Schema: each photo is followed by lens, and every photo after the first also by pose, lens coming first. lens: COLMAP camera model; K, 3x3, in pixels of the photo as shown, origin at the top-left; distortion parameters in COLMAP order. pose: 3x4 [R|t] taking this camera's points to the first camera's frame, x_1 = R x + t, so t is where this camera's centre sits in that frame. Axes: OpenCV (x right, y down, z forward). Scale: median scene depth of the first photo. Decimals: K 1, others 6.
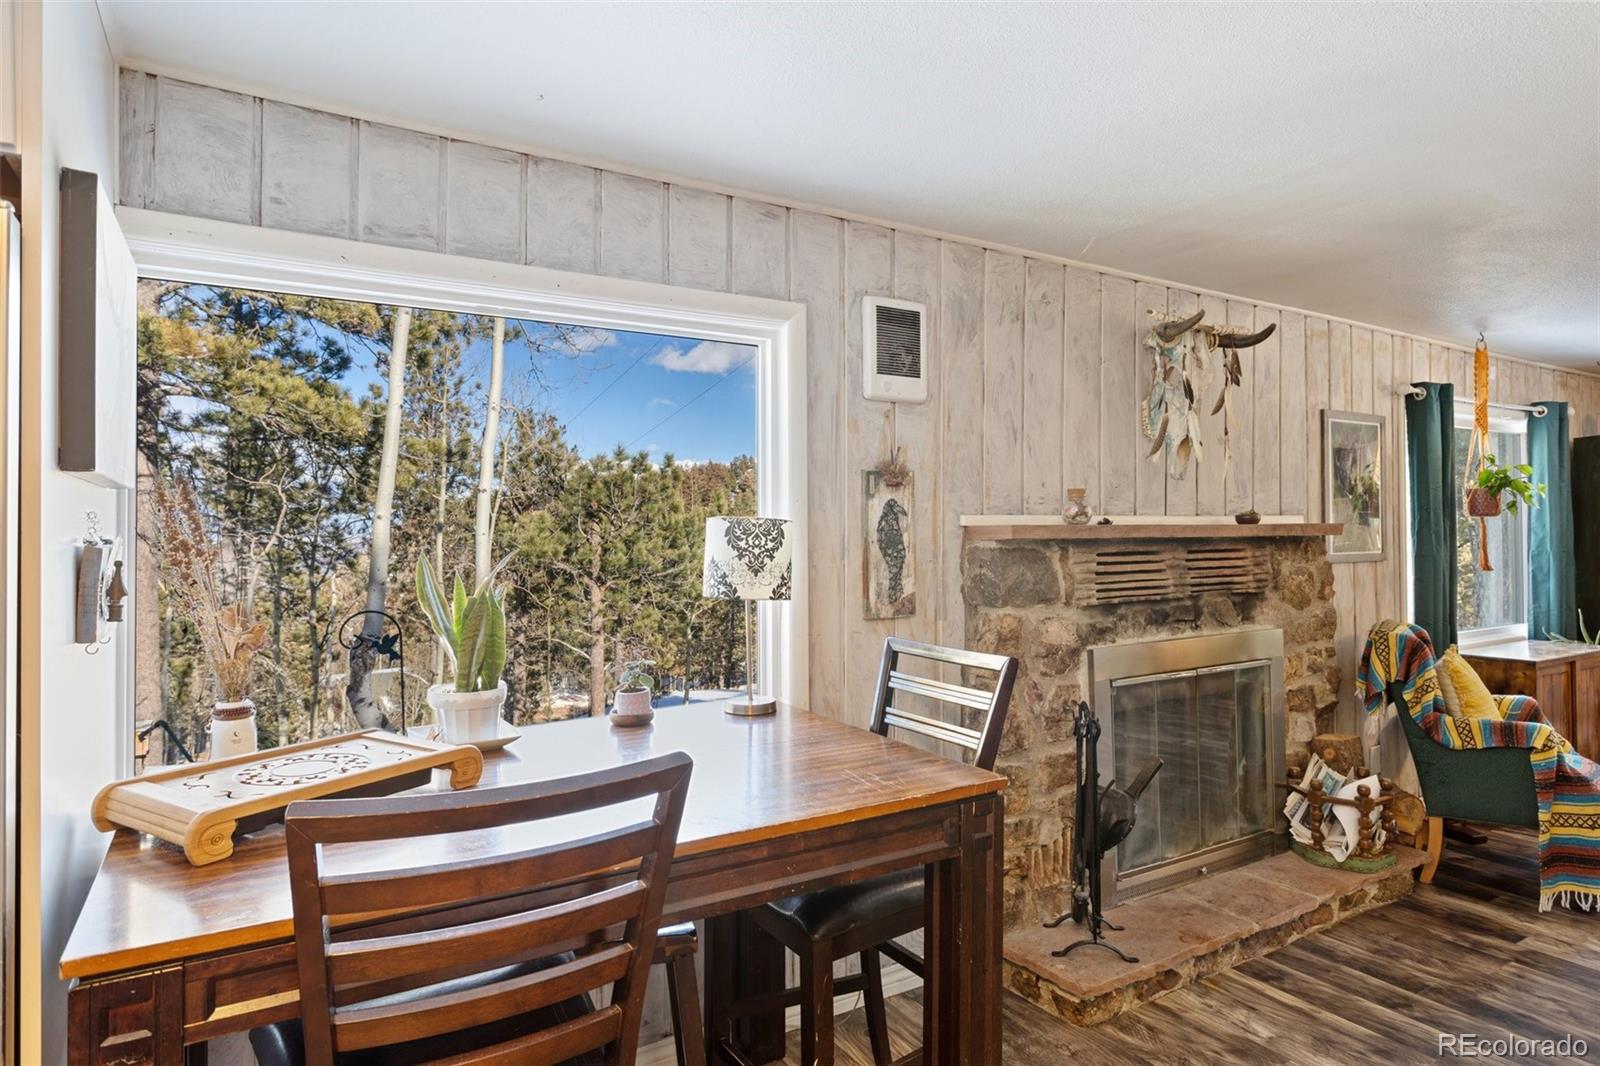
lens RADIAL K [[915.5, 0, 800.3], [0, 915.5, 525.3], [0, 0, 1]] dist [-0.004539, 0.000487]
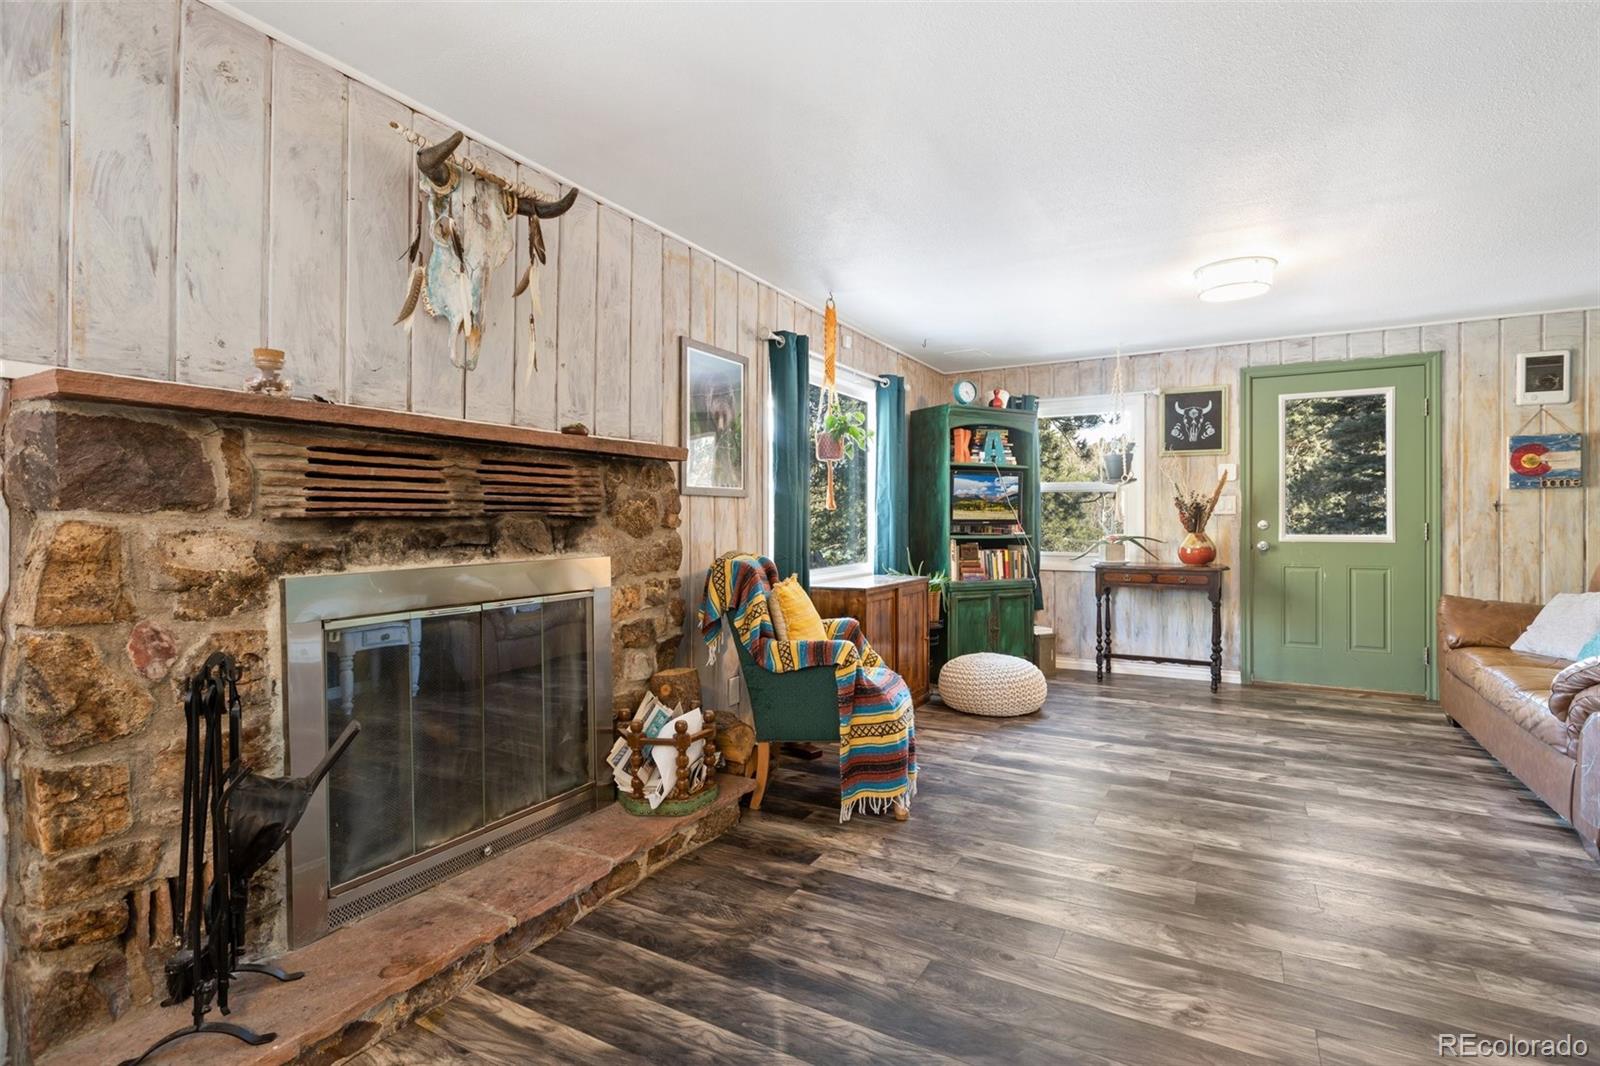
lens RADIAL K [[788.6, 0, 800.0], [0, 788.6, 533.0], [0, 0, 1]] dist [0.001648, 0.000572]
pose [[0.868286, -0.005491, 0.496033, 0.323817], [-0.006817, 0.999712, 0.022998, 0.075160], [-0.496017, -0.023351, 0.867999, 0.252351]]
